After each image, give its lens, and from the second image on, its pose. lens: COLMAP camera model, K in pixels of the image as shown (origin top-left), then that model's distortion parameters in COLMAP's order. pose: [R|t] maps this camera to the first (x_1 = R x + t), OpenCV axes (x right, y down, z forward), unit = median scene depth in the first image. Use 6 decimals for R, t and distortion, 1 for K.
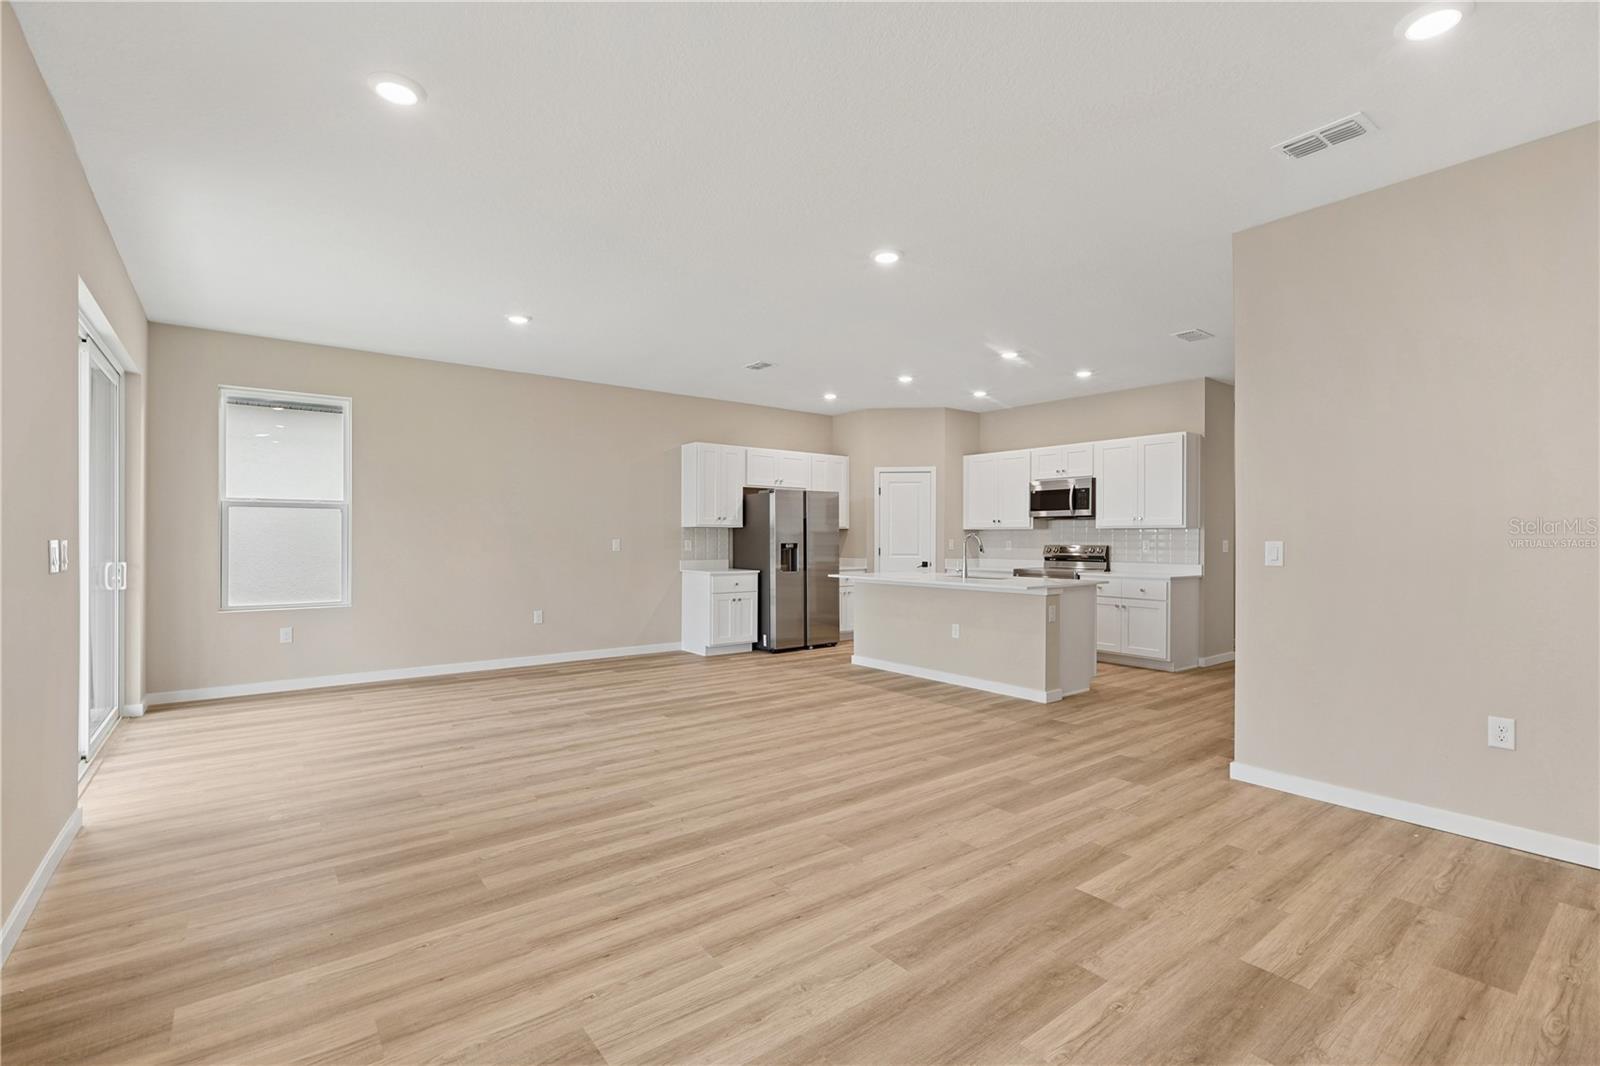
lens RADIAL K [[712.7, 0, 803.6], [0, 712.7, 539.9], [0, 0, 1]] dist [-0.001668, -0.000105]
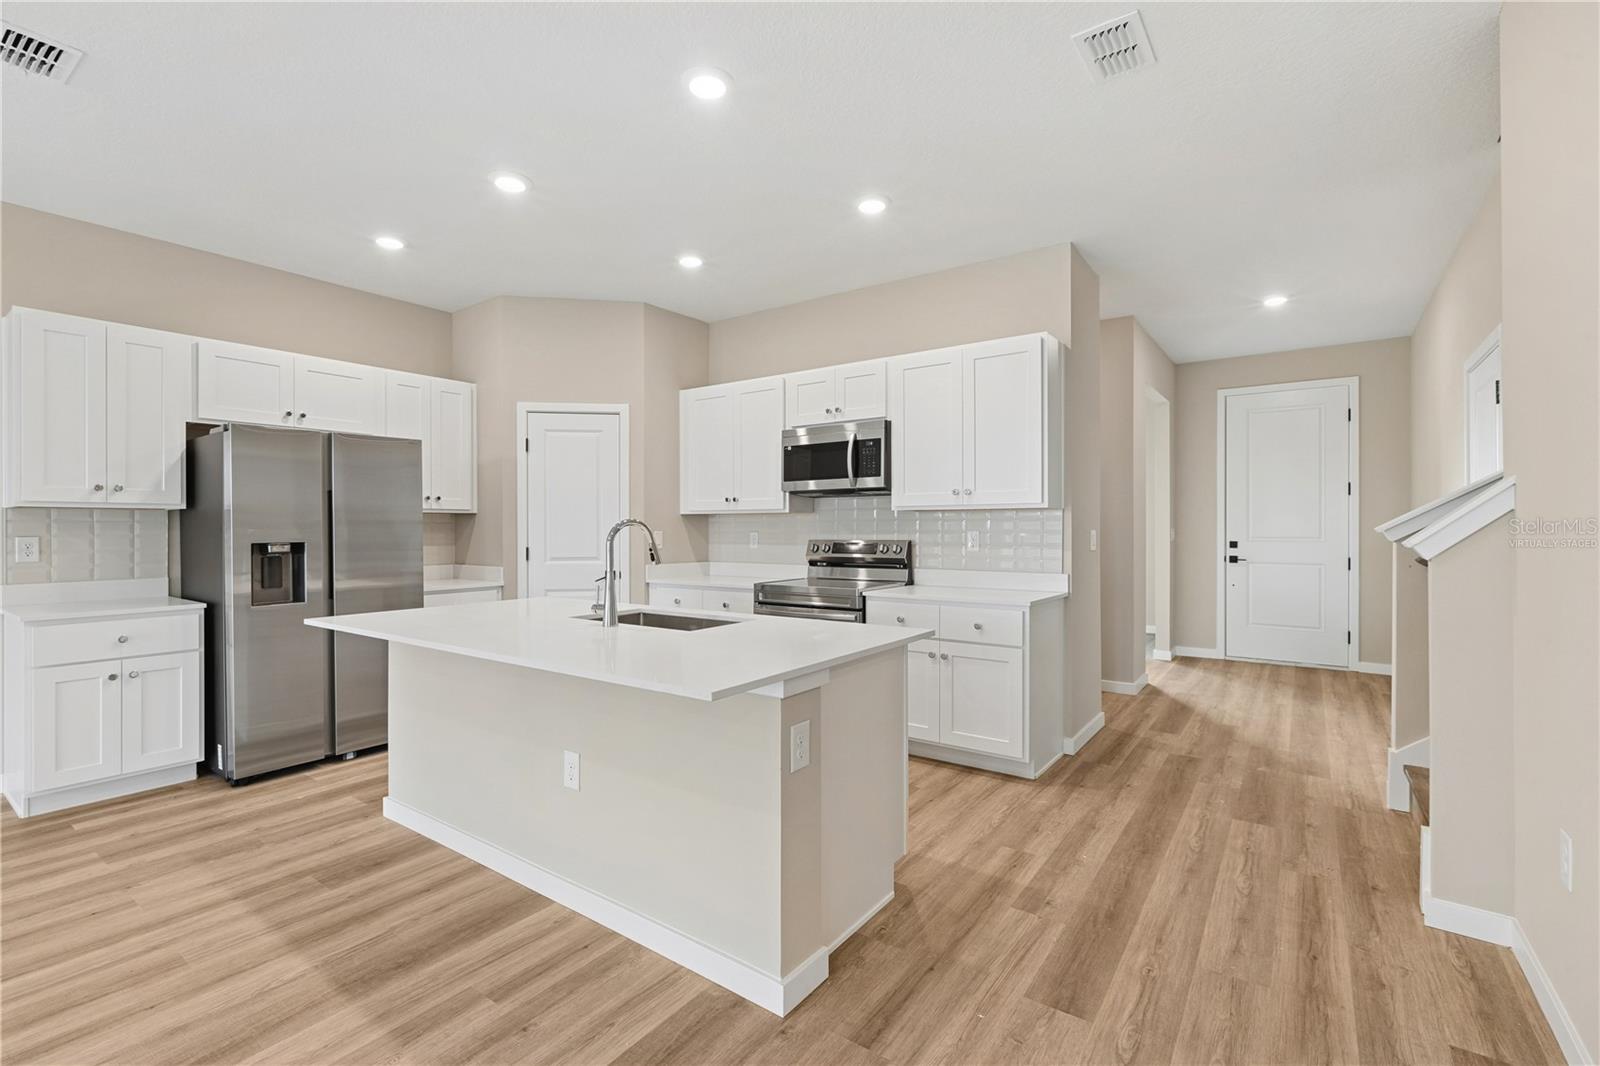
lens RADIAL K [[712.7, 0, 803.6], [0, 712.7, 539.9], [0, 0, 1]] dist [-0.001668, -0.000105]
pose [[0.957651, -0.010615, 0.287737, 0.174965], [0.006647, 0.999869, 0.014761, -0.001556], [-0.287856, -0.012223, 0.957596, 0.463928]]
